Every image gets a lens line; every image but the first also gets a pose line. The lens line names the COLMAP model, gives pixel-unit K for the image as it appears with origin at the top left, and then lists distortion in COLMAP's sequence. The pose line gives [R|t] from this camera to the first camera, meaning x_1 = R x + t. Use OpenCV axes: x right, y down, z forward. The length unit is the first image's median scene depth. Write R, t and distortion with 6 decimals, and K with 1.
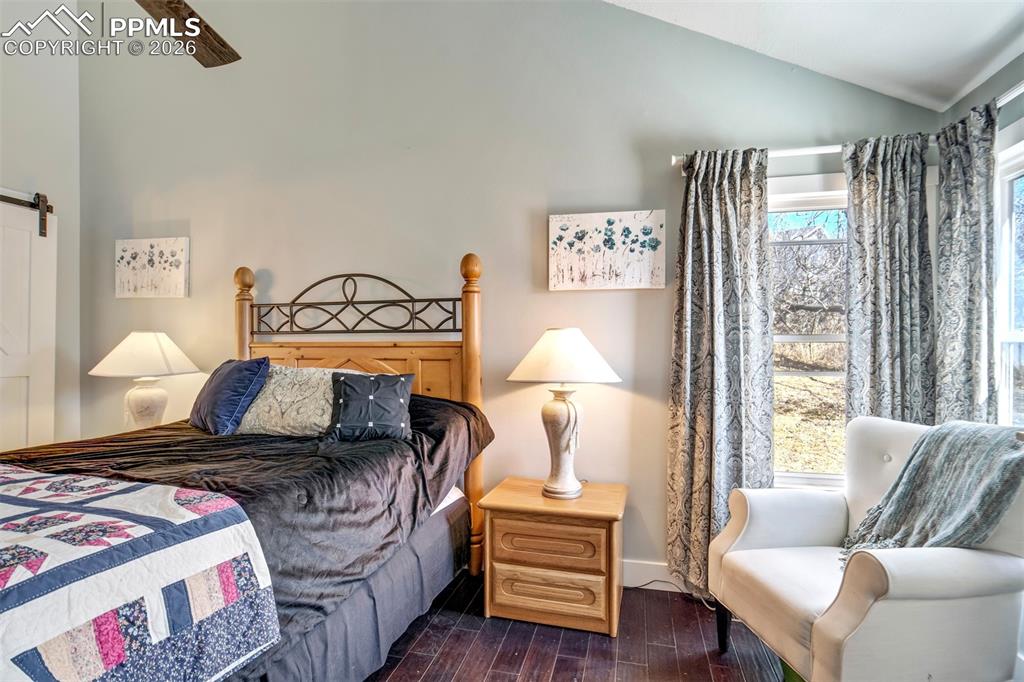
lens RADIAL K [[483.8, 0, 509.5], [0, 483.8, 351.5], [0, 0, 1]] dist [-0.039339, 0.020500]
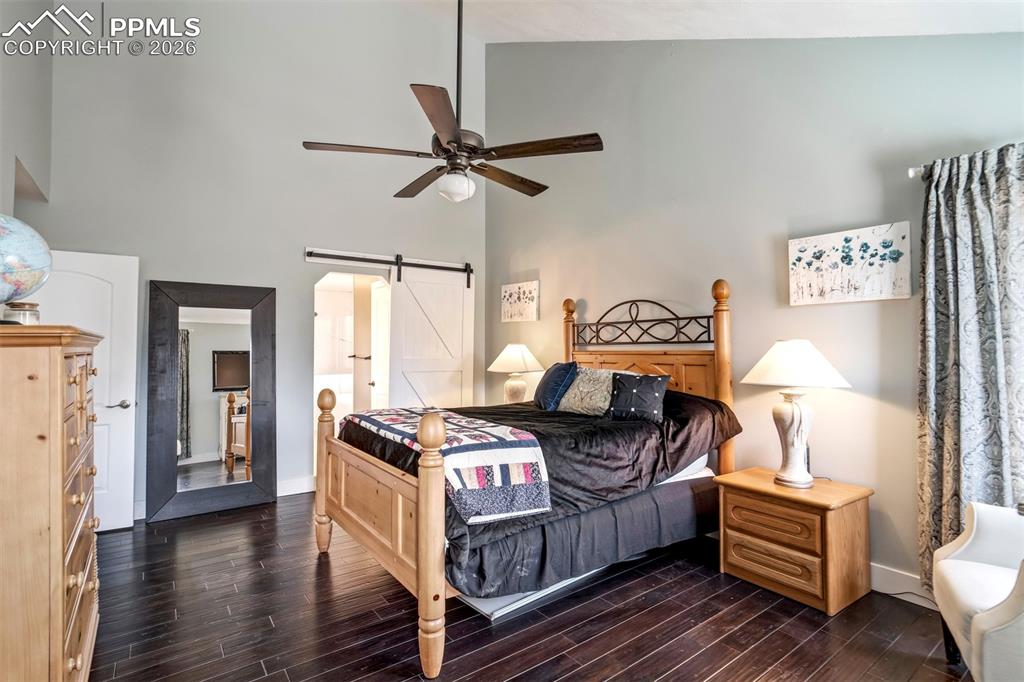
lens RADIAL K [[483.8, 0, 518.8], [0, 483.8, 344.9], [0, 0, 1]] dist [-0.039339, 0.020500]
pose [[0.777473, -0.009228, -0.628848, 0.328978], [-0.004047, 0.999798, -0.019674, -0.010612], [0.628903, 0.017841, 0.777279, -0.307316]]
